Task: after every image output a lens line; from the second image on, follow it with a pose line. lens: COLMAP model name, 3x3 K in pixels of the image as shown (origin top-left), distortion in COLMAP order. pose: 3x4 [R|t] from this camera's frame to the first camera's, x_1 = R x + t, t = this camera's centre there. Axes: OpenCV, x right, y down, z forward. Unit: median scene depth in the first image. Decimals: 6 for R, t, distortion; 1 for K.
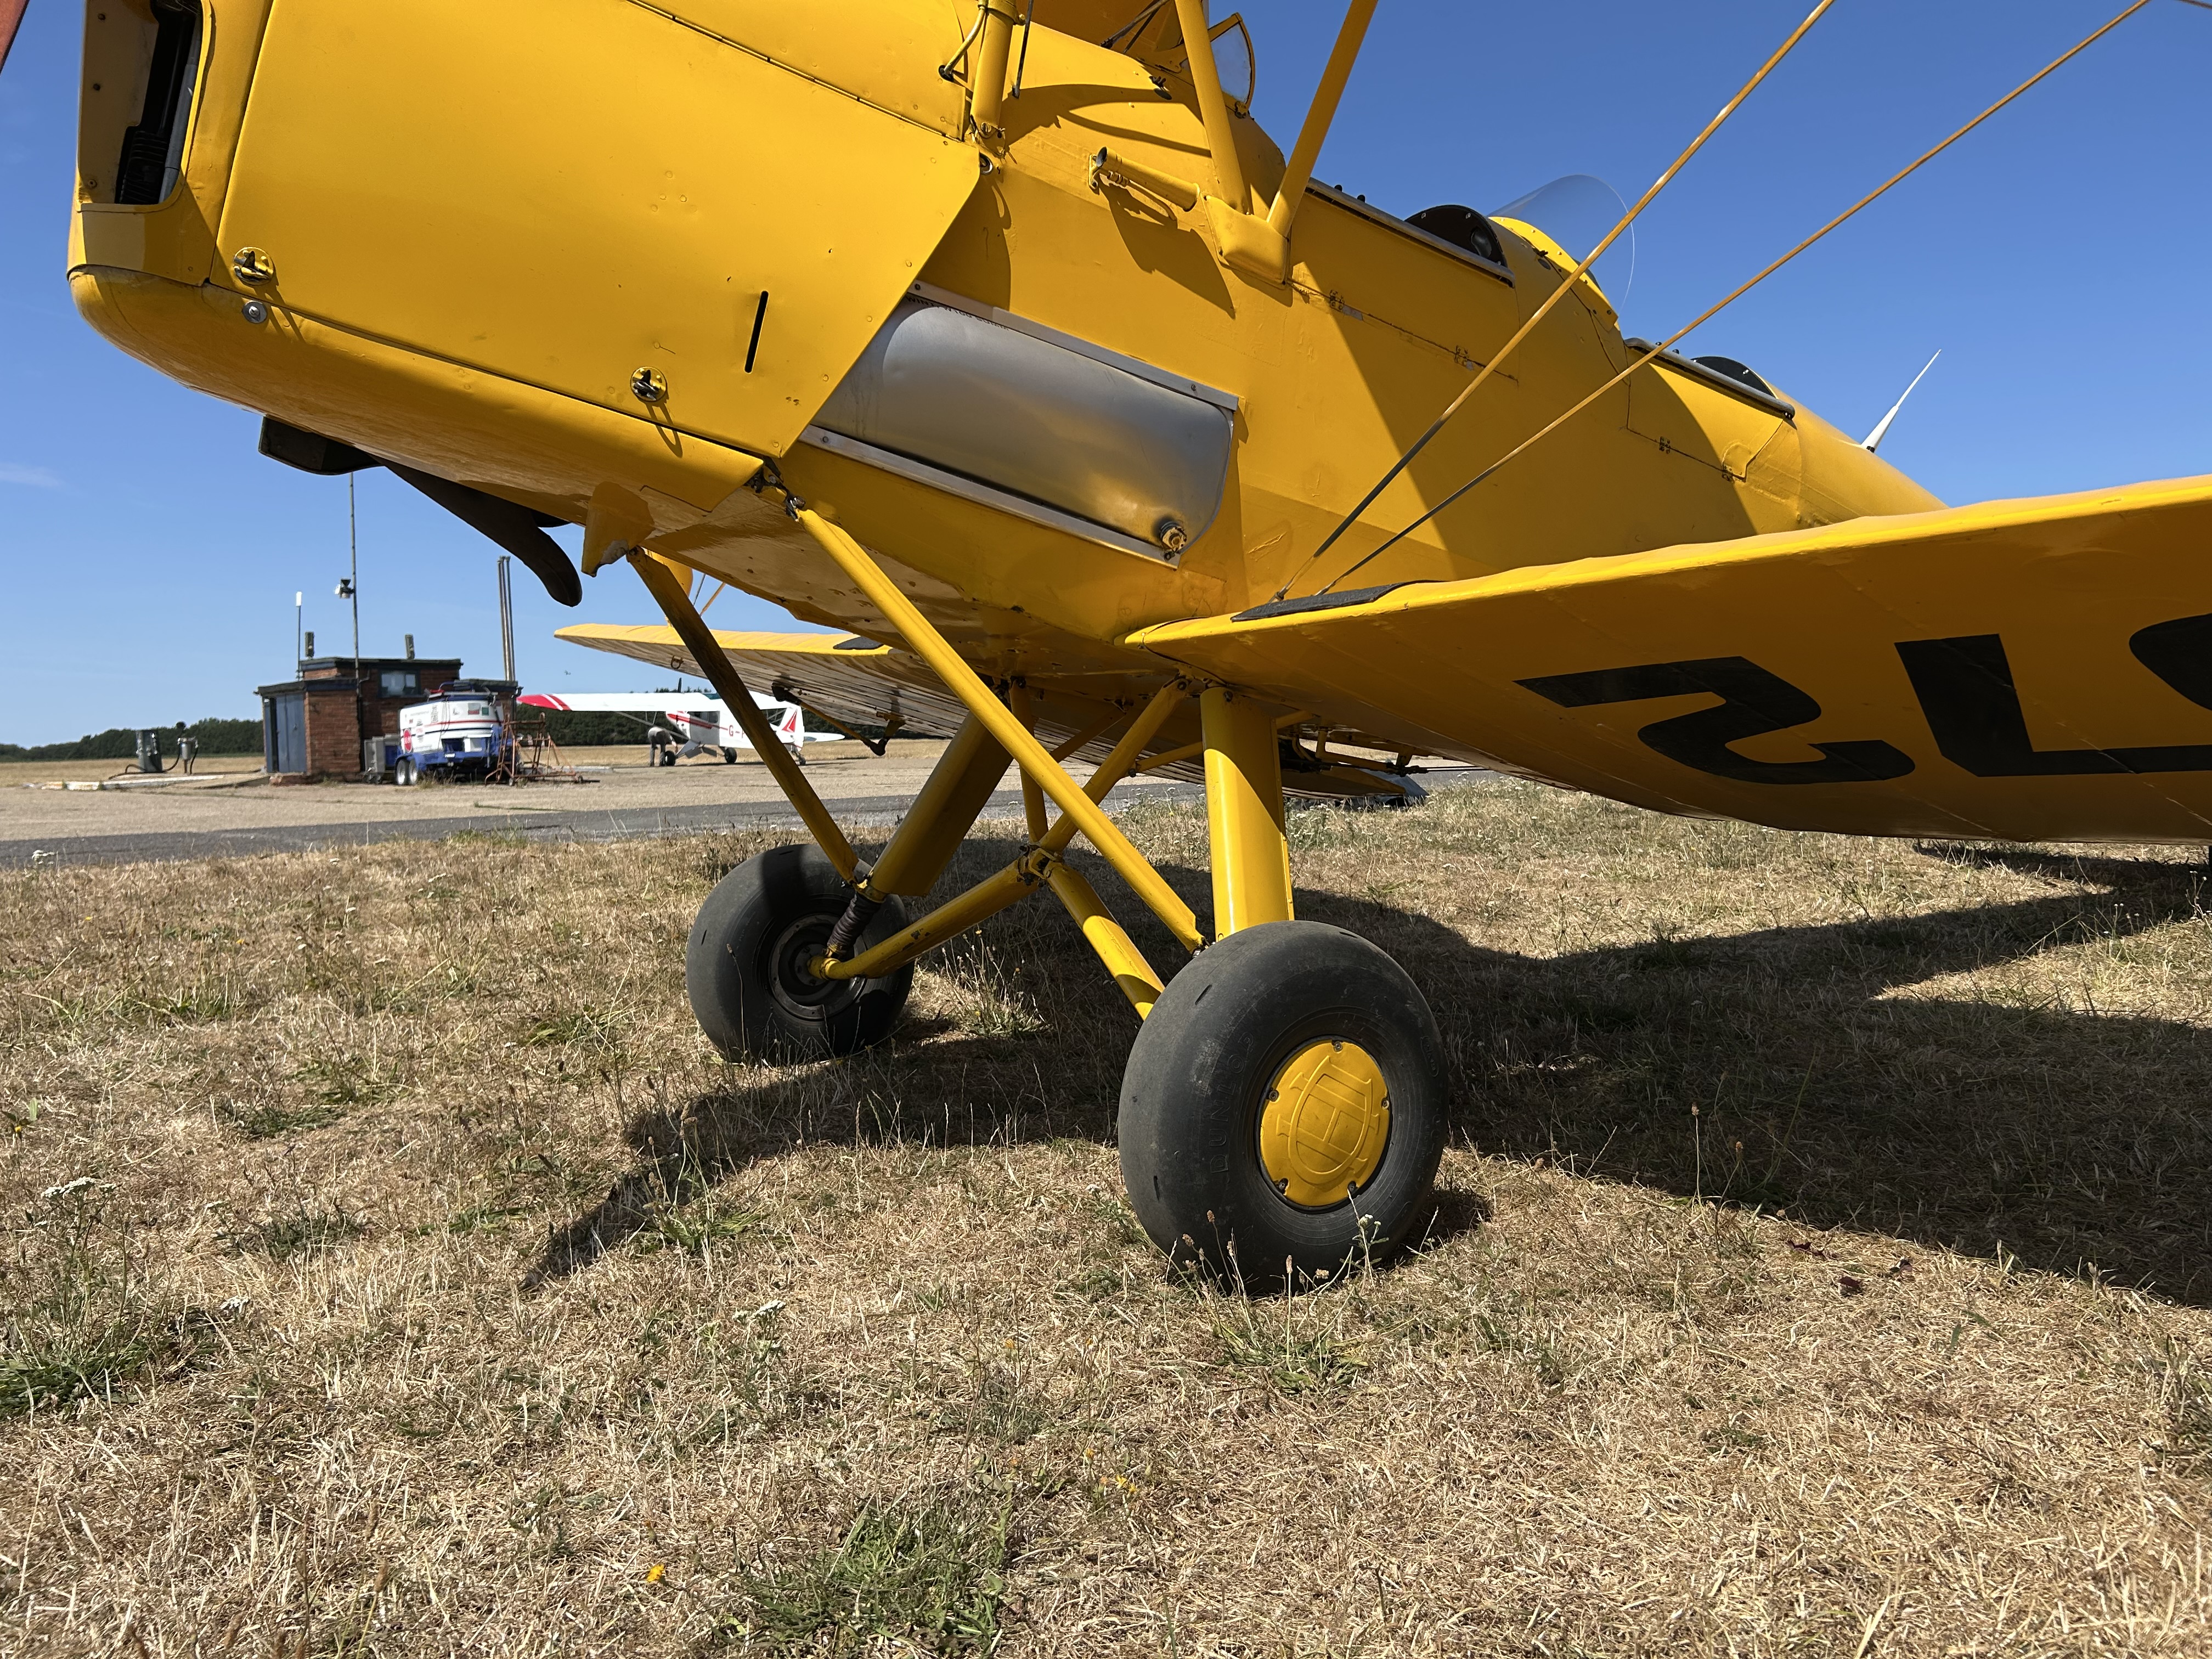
lens RADIAL K [[1660.2, 0, 1108.0], [0, 1660.2, 860.7], [0, 0, 1]] dist [0.004140, -0.009549]
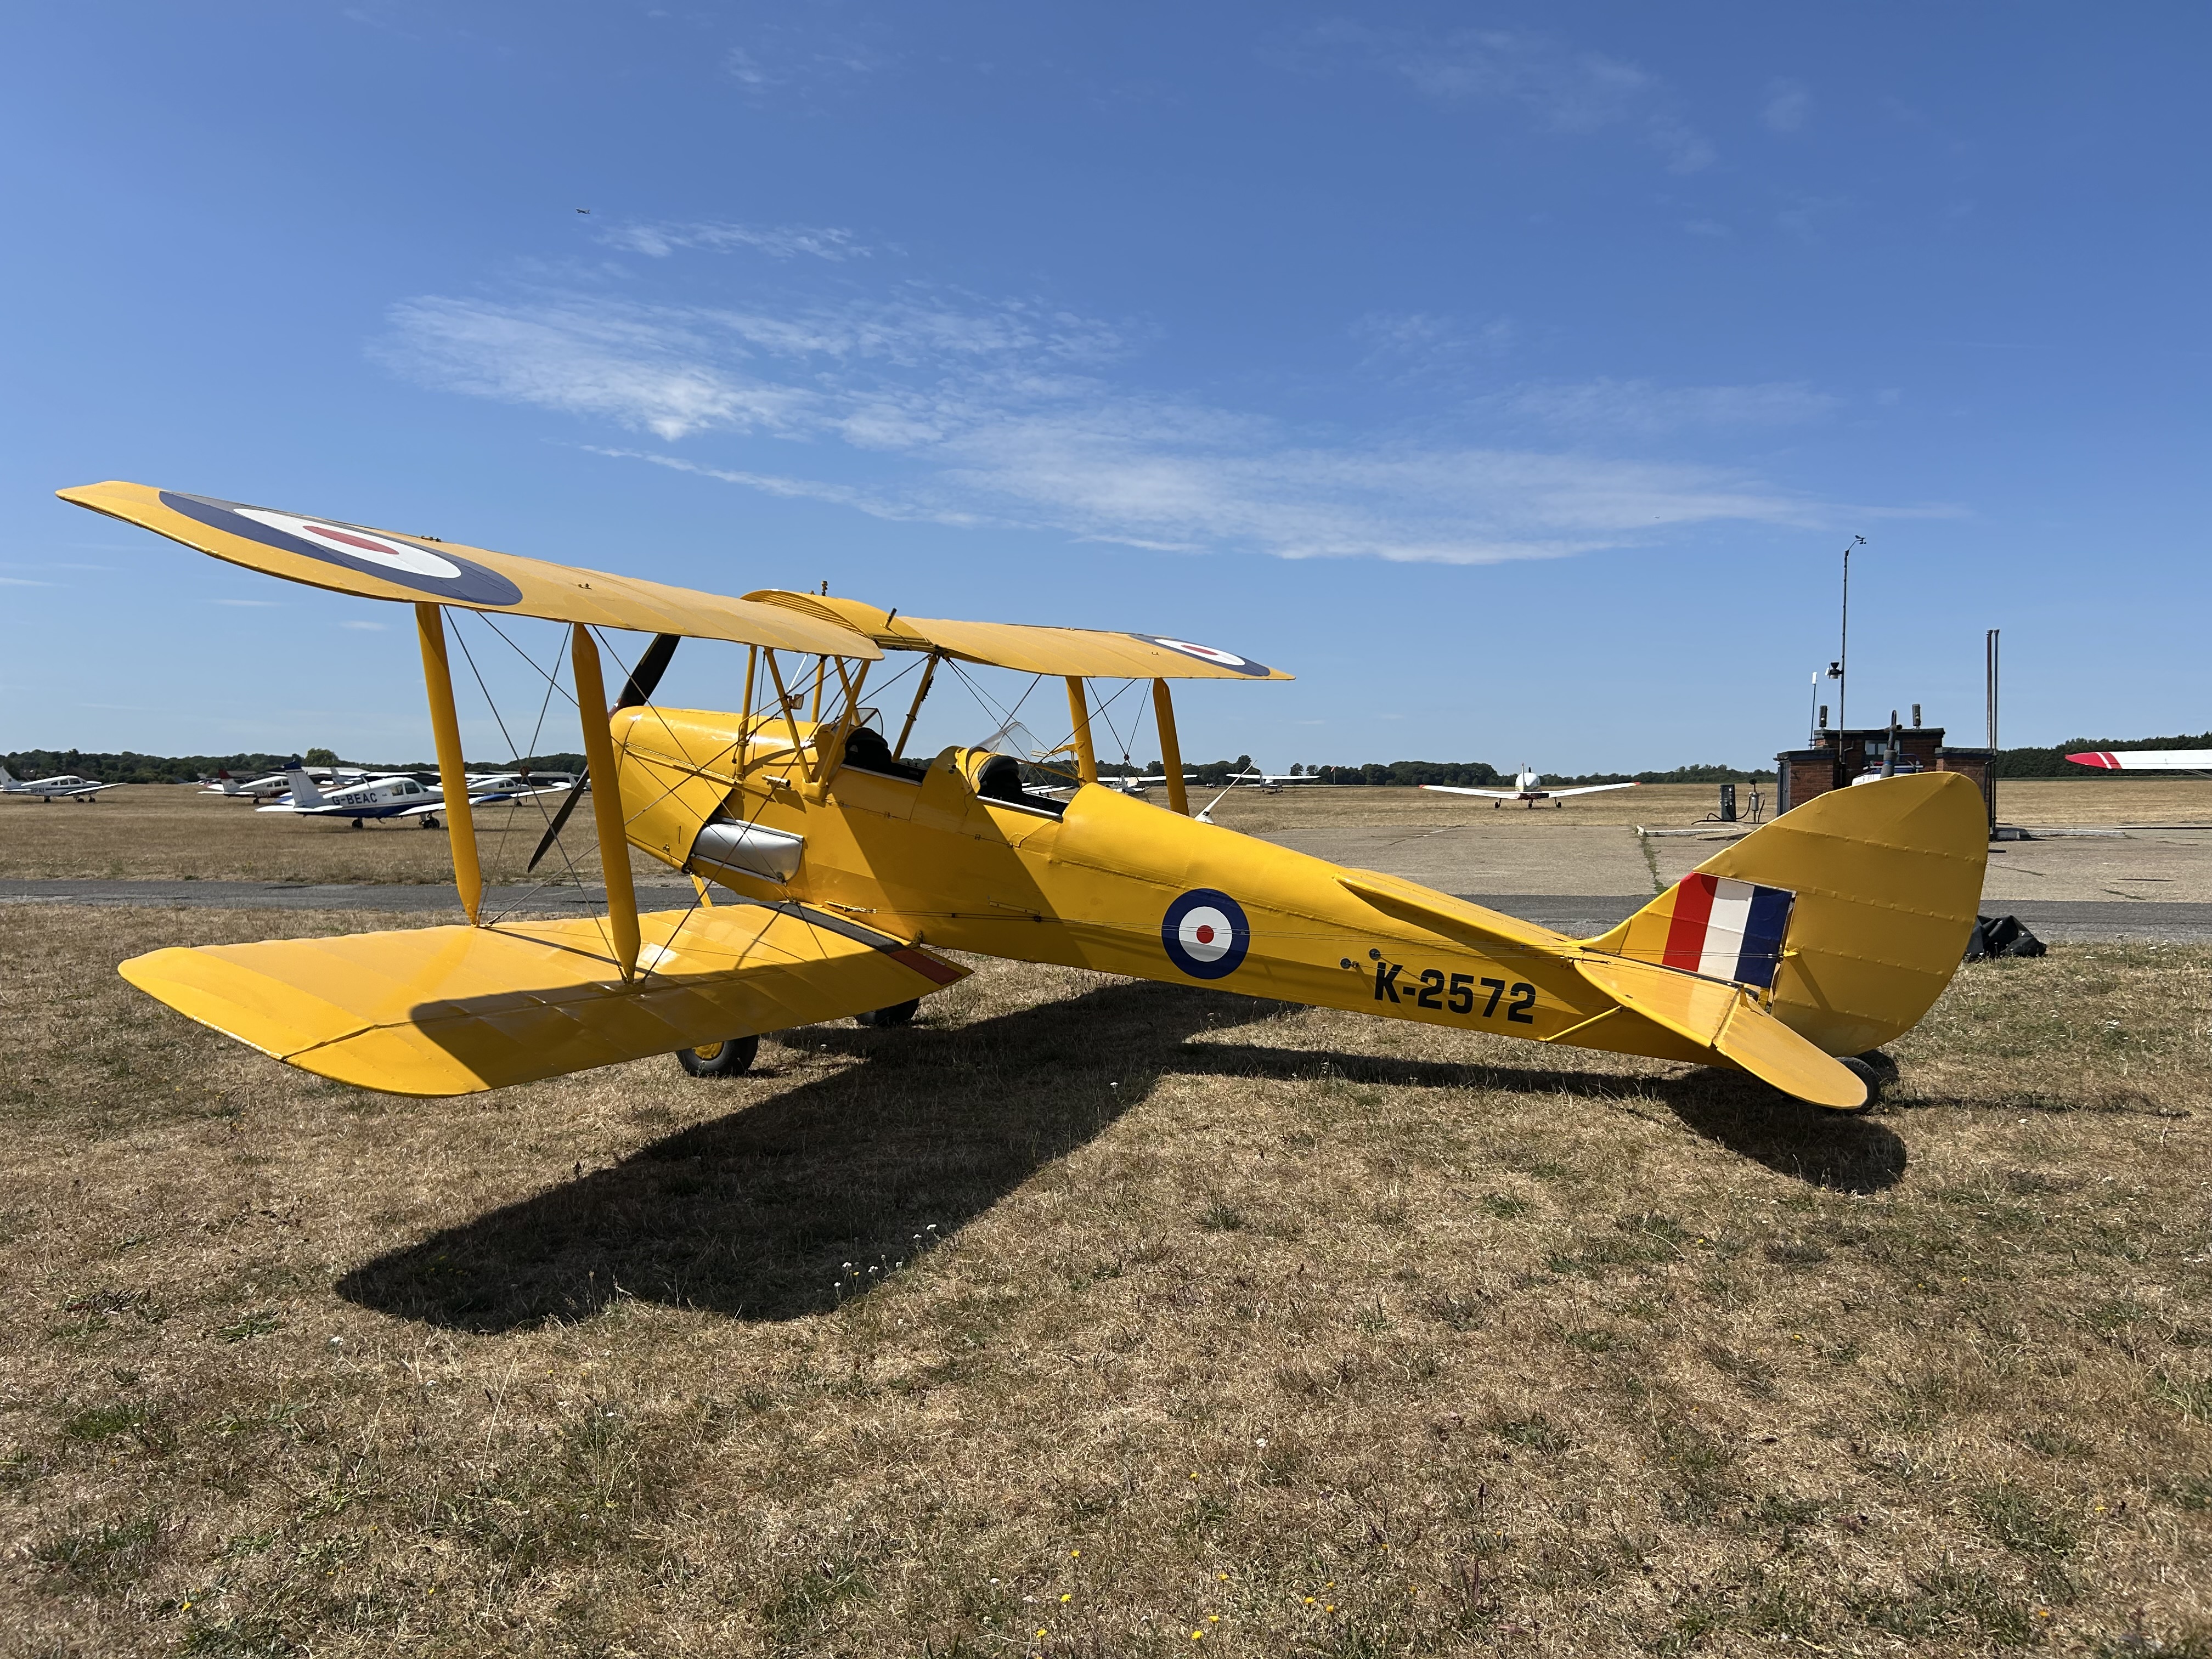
lens RADIAL K [[1638.3, 0, 1100.2], [0, 1638.3, 825.3], [0, 0, 1]] dist [0.021211, -0.036926]
pose [[0.518790, 0.041552, -0.853891, 2.549788], [-0.070077, 0.997524, 0.005966, -0.285992], [0.852024, 0.056743, 0.520418, -0.182373]]
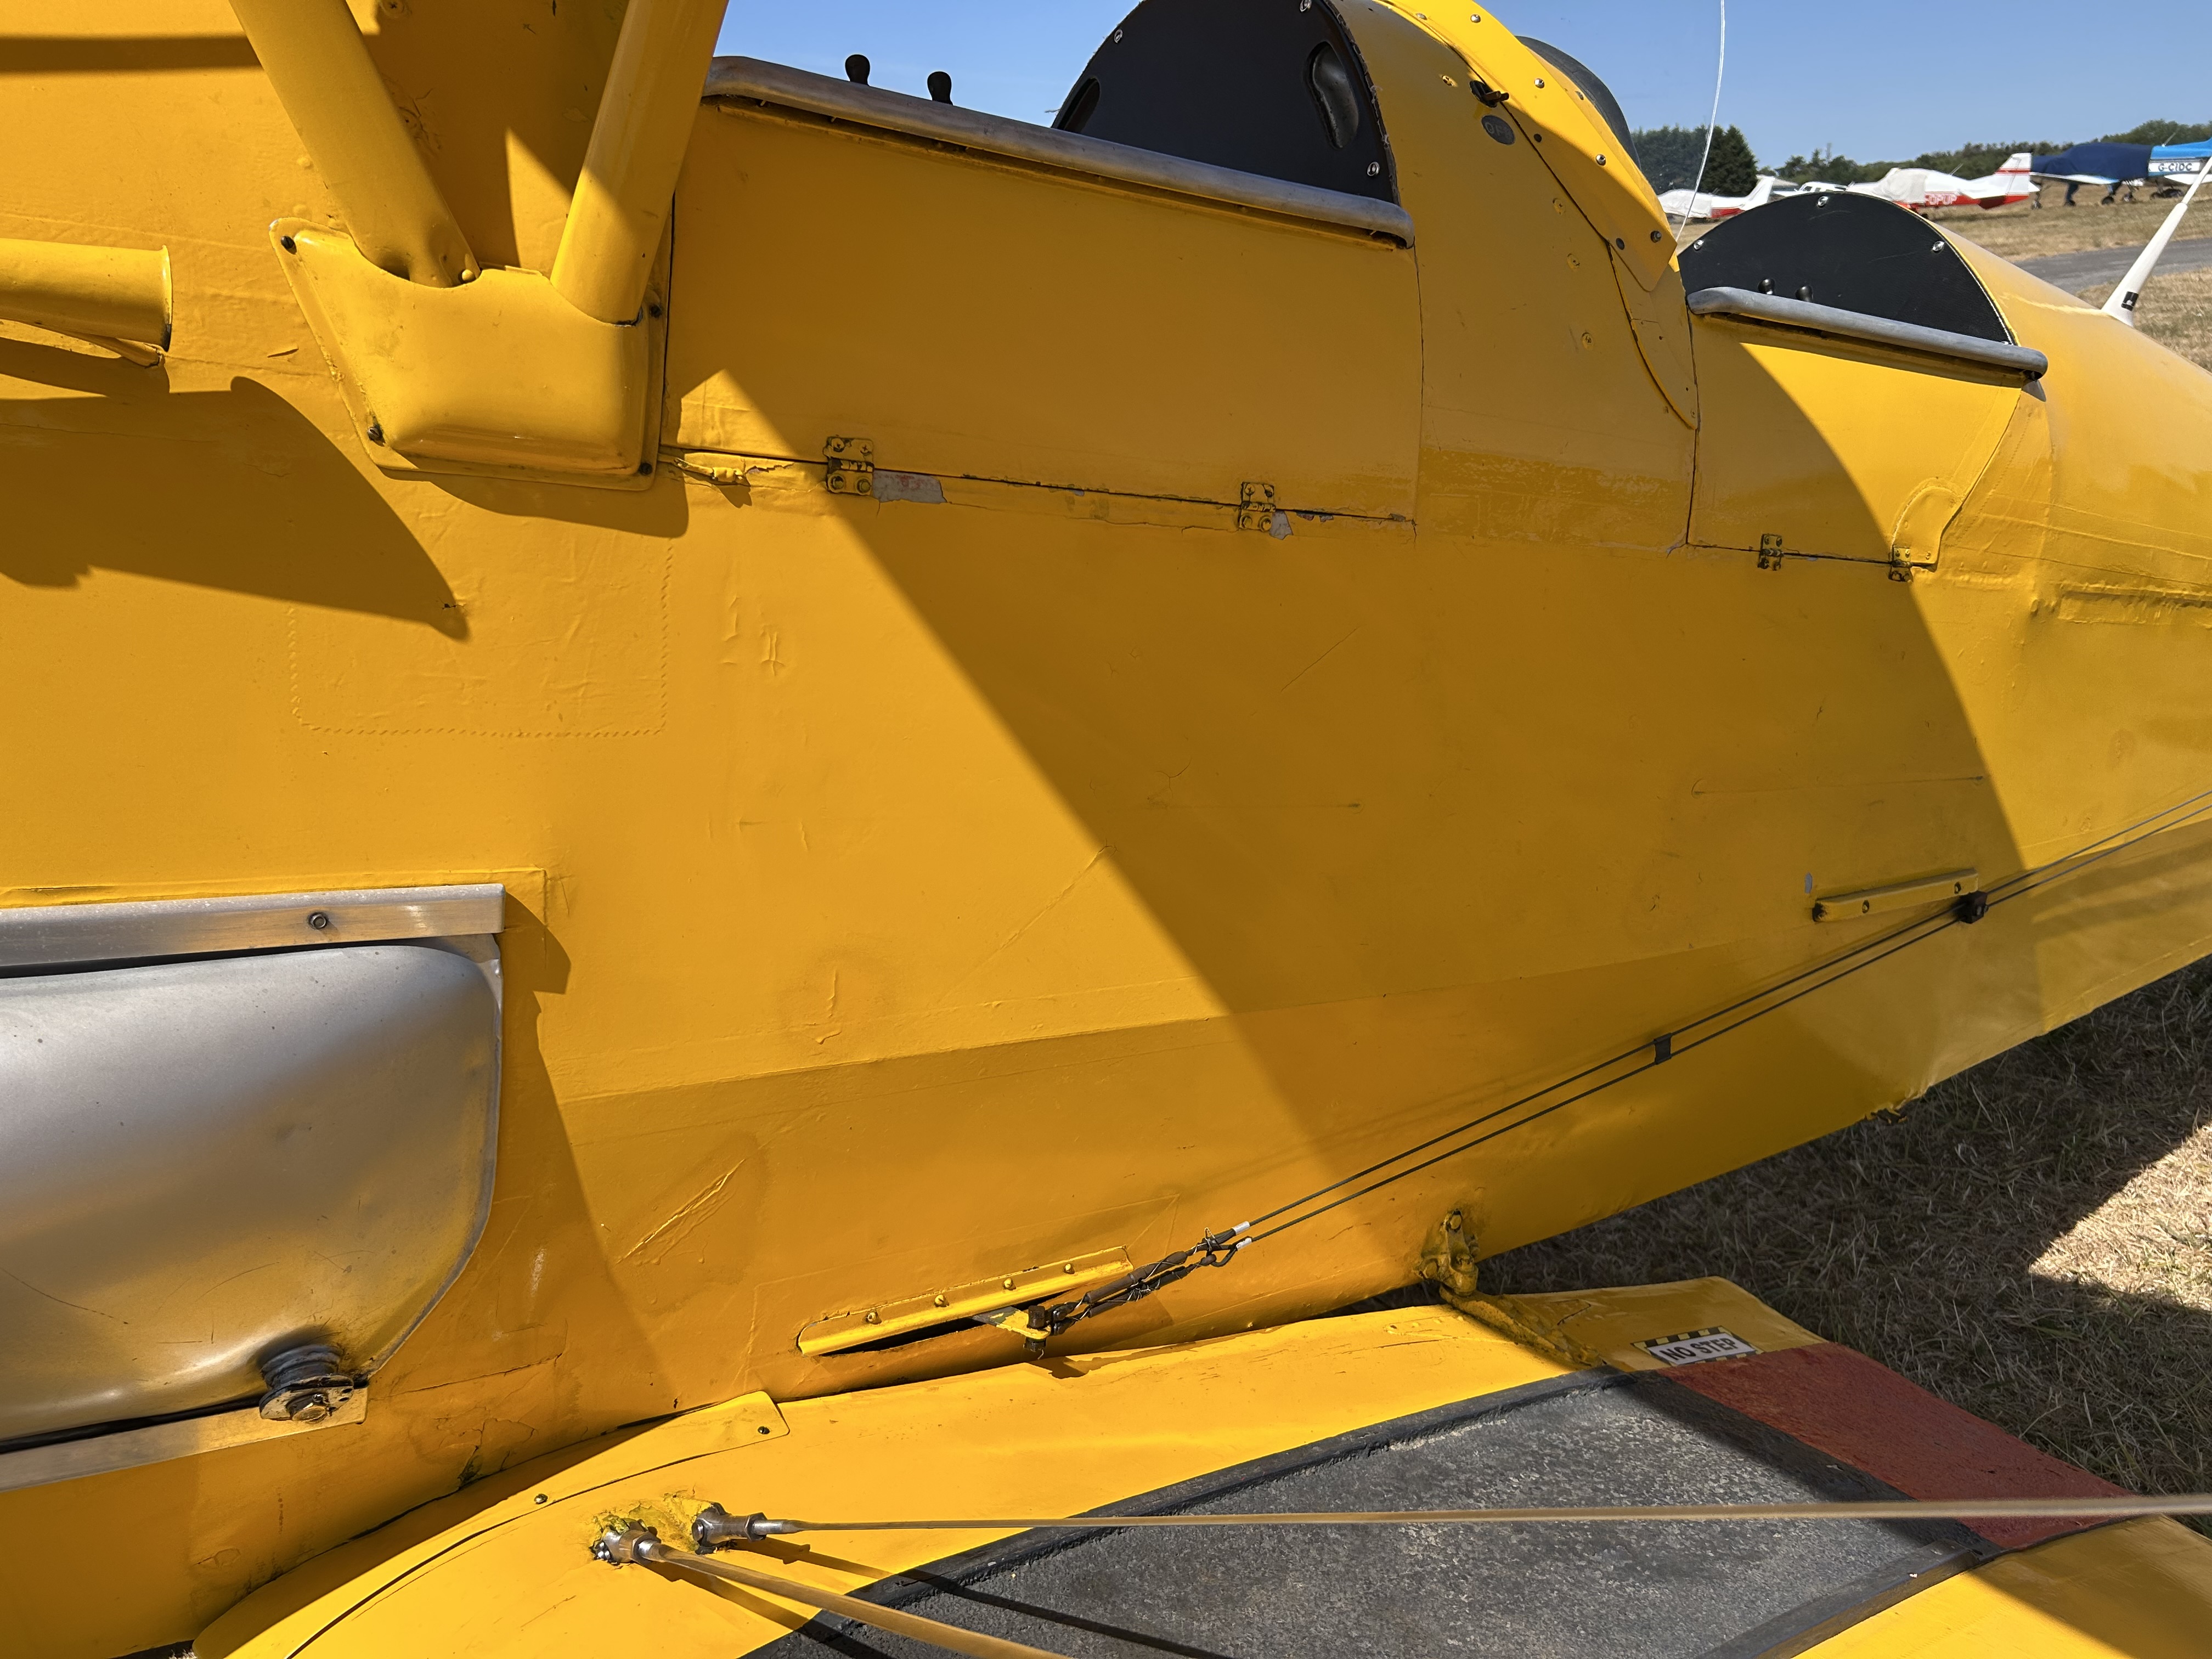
lens RADIAL K [[1642.6, 0, 1043.5], [0, 1642.6, 829.3], [0, 0, 1]] dist [0.008881, 0.000429]
pose [[0.998874, -0.039749, -0.025883, 0.149219], [0.045038, 0.965994, 0.254613, -0.285820], [0.014883, -0.255492, 0.966697, 0.544070]]
